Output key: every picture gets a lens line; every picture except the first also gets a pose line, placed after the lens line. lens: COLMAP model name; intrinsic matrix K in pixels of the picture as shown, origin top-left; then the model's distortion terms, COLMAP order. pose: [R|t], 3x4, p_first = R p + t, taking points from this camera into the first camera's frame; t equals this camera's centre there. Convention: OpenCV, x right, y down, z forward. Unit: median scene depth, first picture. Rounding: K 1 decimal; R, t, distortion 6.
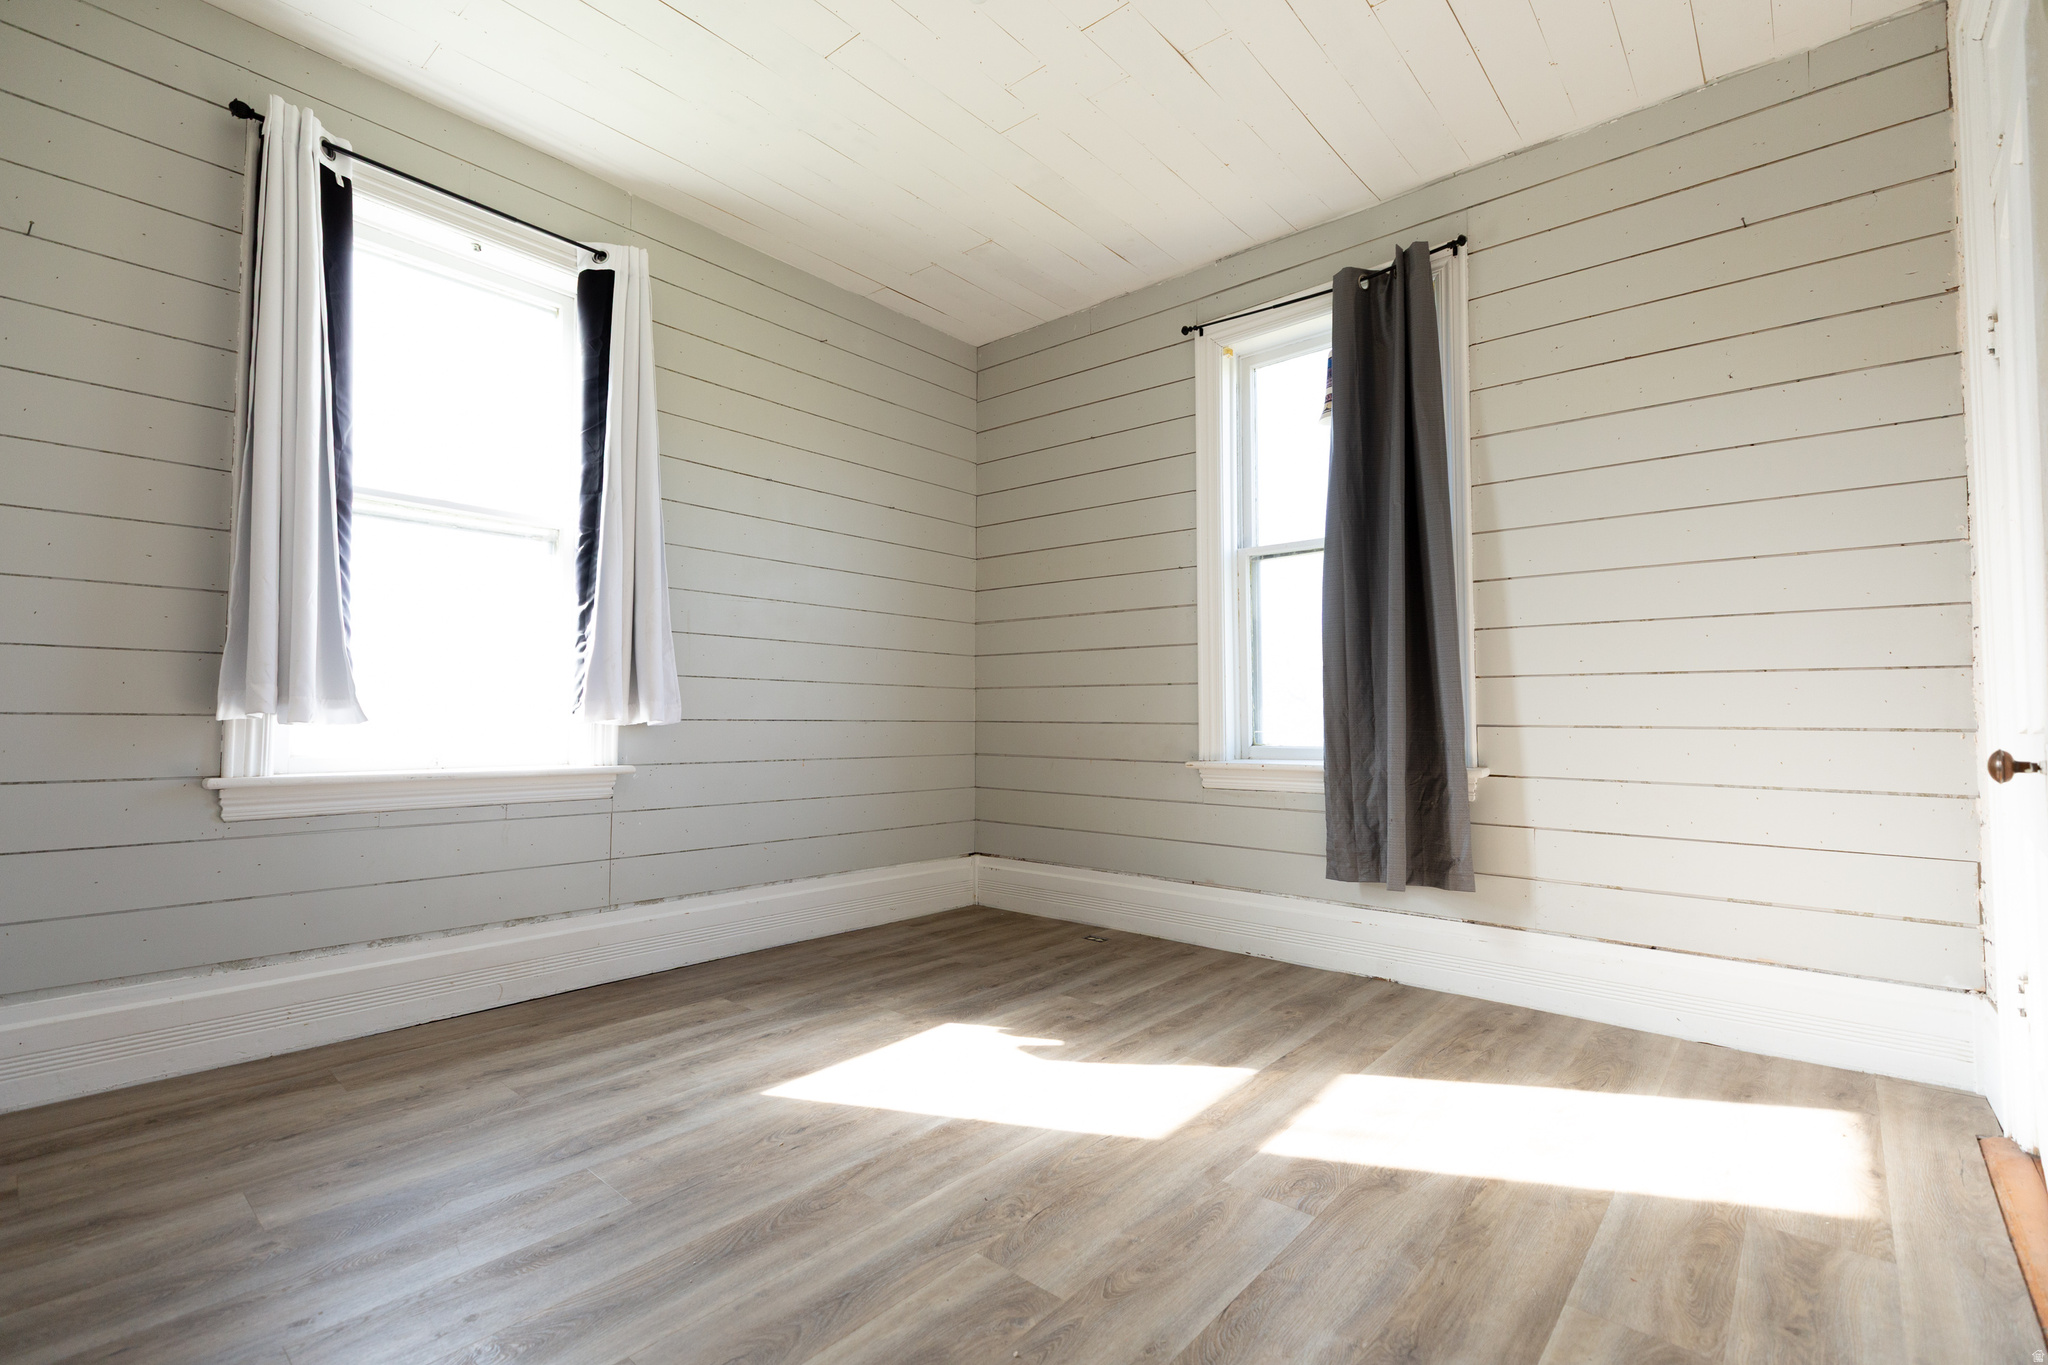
lens RADIAL K [[950.3, 0, 1021.1], [0, 950.3, 684.0], [0, 0, 1]] dist [0.025183, -0.000855]
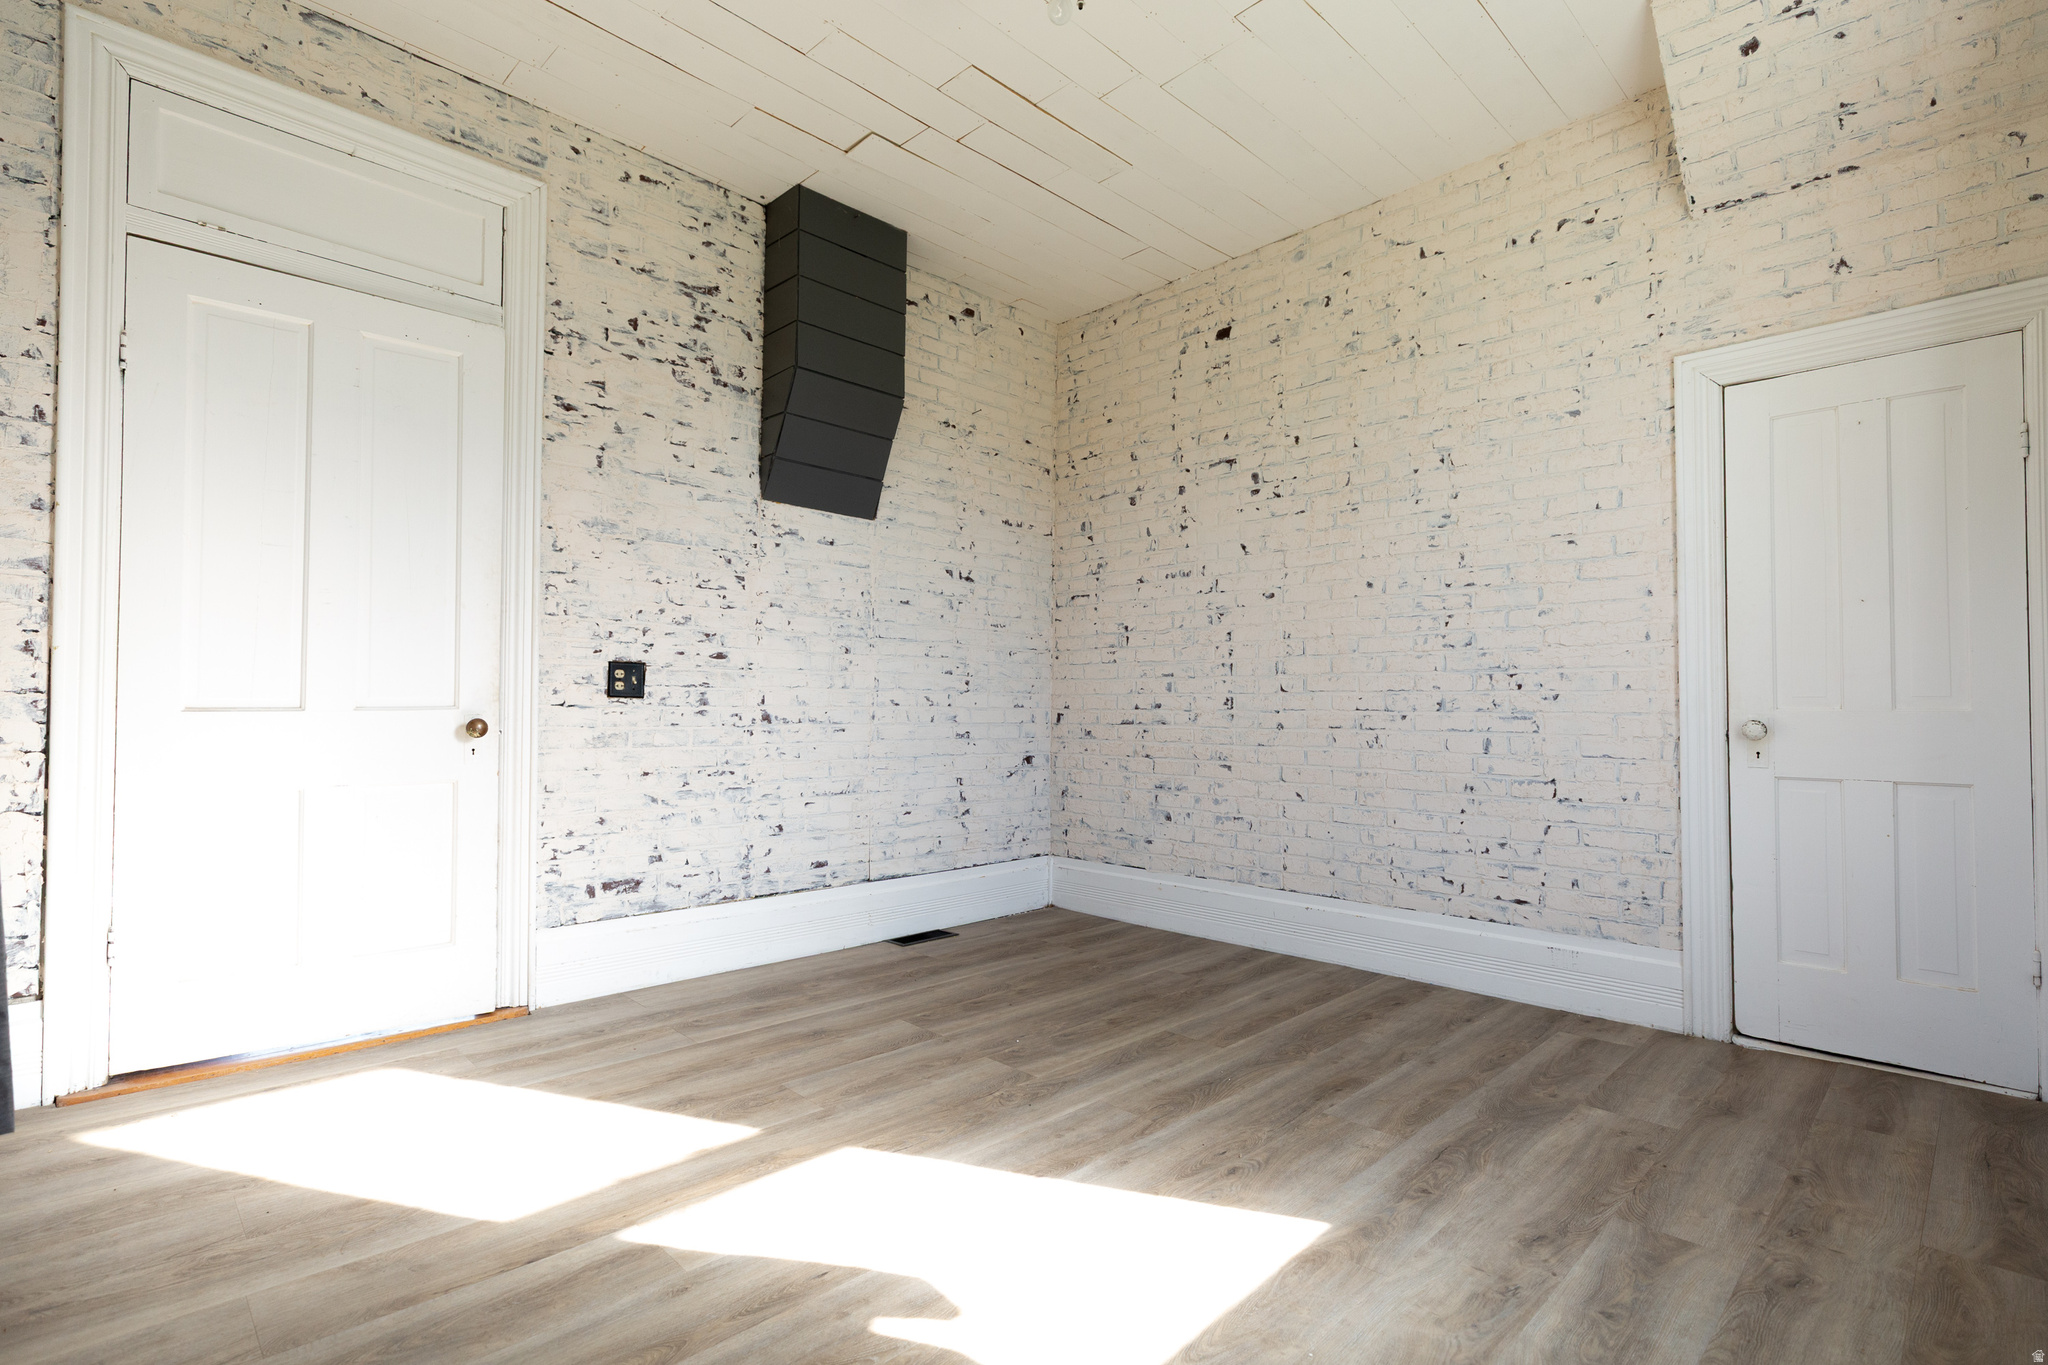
lens RADIAL K [[950.3, 0, 1021.1], [0, 950.3, 684.0], [0, 0, 1]] dist [0.025183, -0.000855]
pose [[-0.997394, -0.008285, 0.071674, -0.096167], [-0.012232, 0.998423, -0.054798, 0.064446], [-0.071107, -0.055532, -0.995922, 1.990258]]
